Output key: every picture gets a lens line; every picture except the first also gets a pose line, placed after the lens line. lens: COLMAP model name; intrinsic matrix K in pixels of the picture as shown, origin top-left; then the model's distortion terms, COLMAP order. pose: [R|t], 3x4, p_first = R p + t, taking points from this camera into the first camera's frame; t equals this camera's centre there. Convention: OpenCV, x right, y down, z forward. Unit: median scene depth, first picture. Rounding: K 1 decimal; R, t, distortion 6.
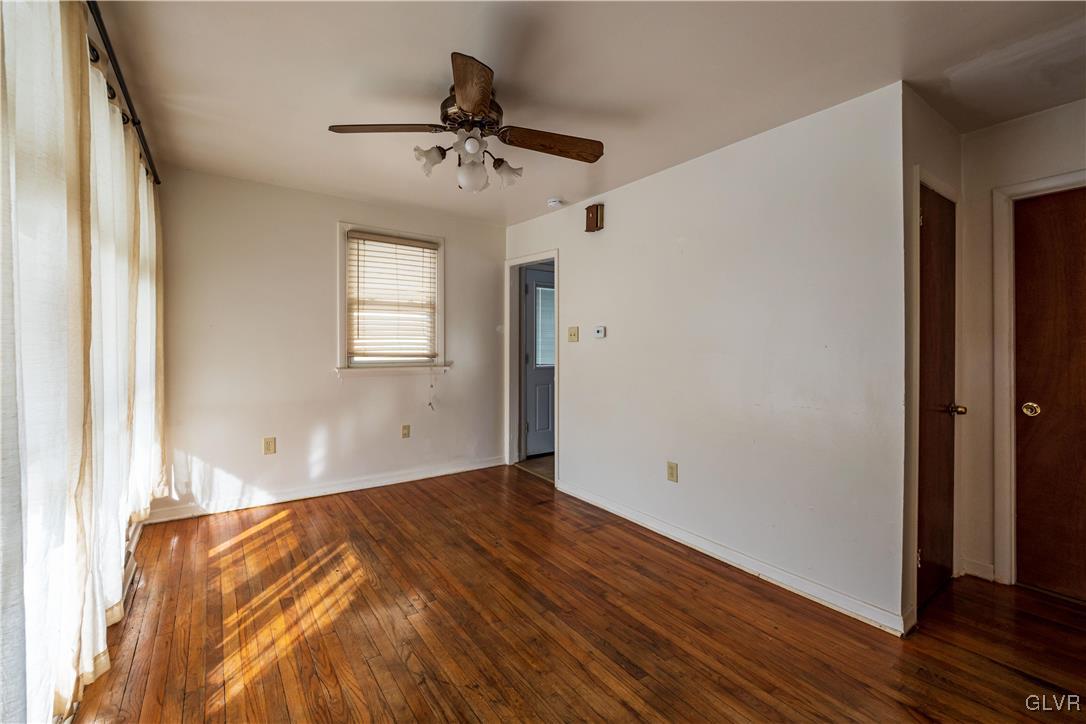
lens RADIAL K [[467.9, 0, 532.4], [0, 467.9, 347.1], [0, 0, 1]] dist [0.015752, -0.006149]
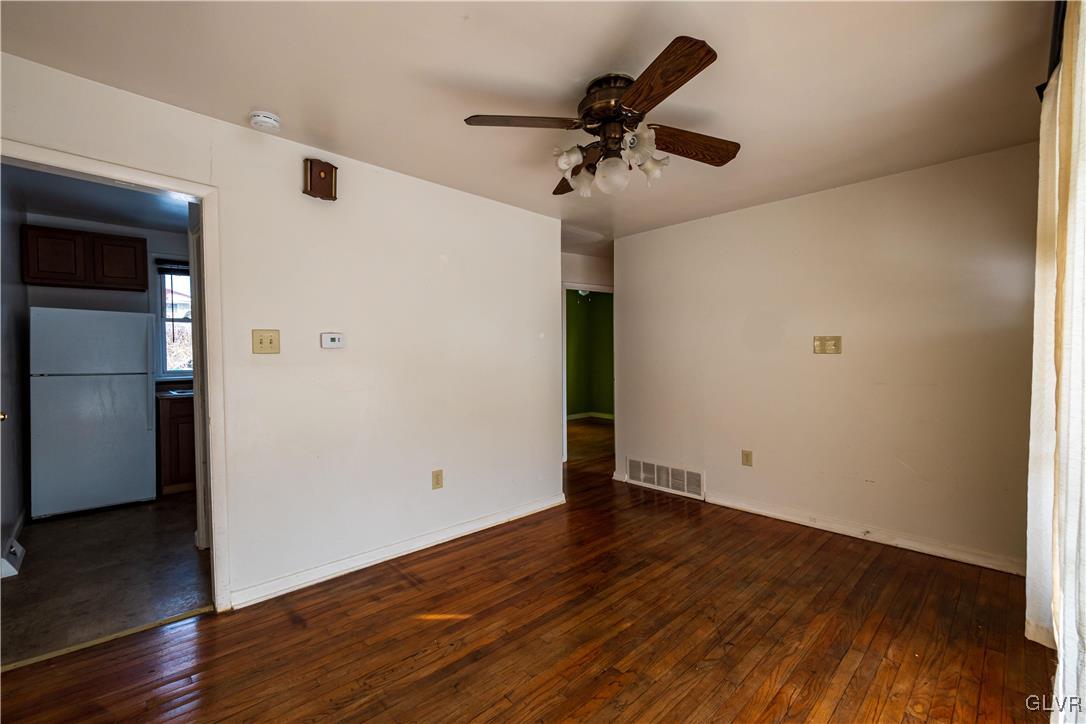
lens RADIAL K [[467.9, 0, 533.8], [0, 467.9, 359.1], [0, 0, 1]] dist [0.015752, -0.006149]
pose [[-0.157340, -0.020934, 0.987323, -0.671385], [0.003604, 0.999756, 0.021772, -0.019404], [-0.987538, 0.006984, -0.157226, 0.851684]]
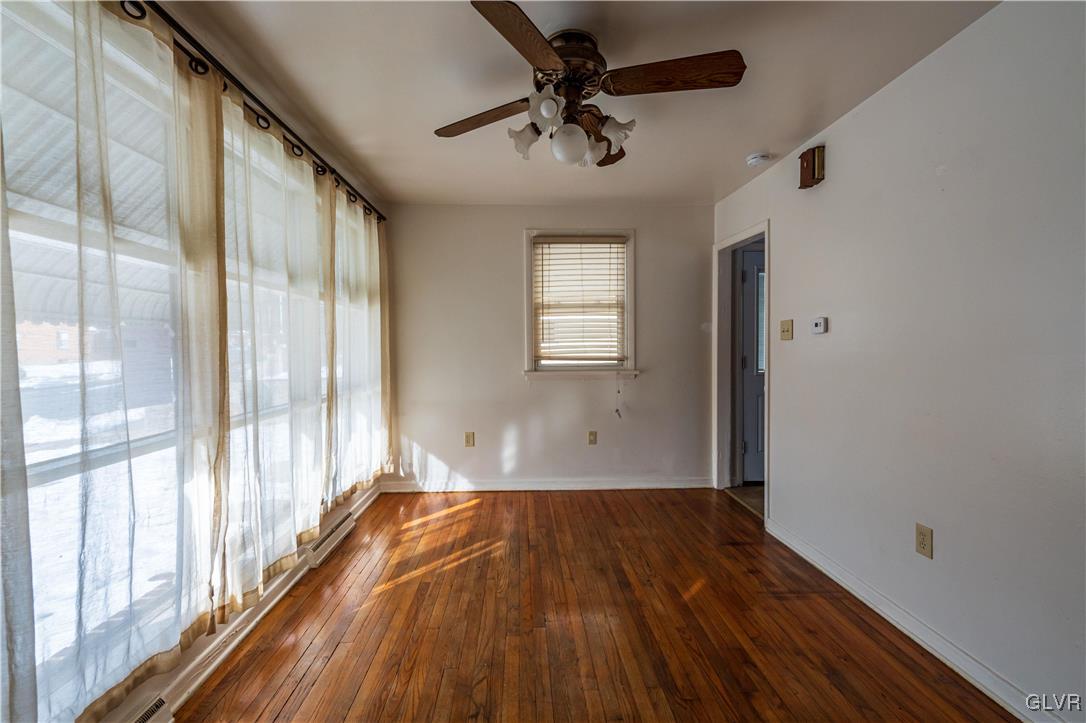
lens RADIAL K [[467.9, 0, 528.9], [0, 467.9, 362.2], [0, 0, 1]] dist [0.015752, -0.006149]
pose [[0.834222, 0.002091, -0.551425, 0.182175], [0.011673, 0.999702, 0.021451, 0.003500], [0.551305, -0.024331, 0.833949, 0.159501]]
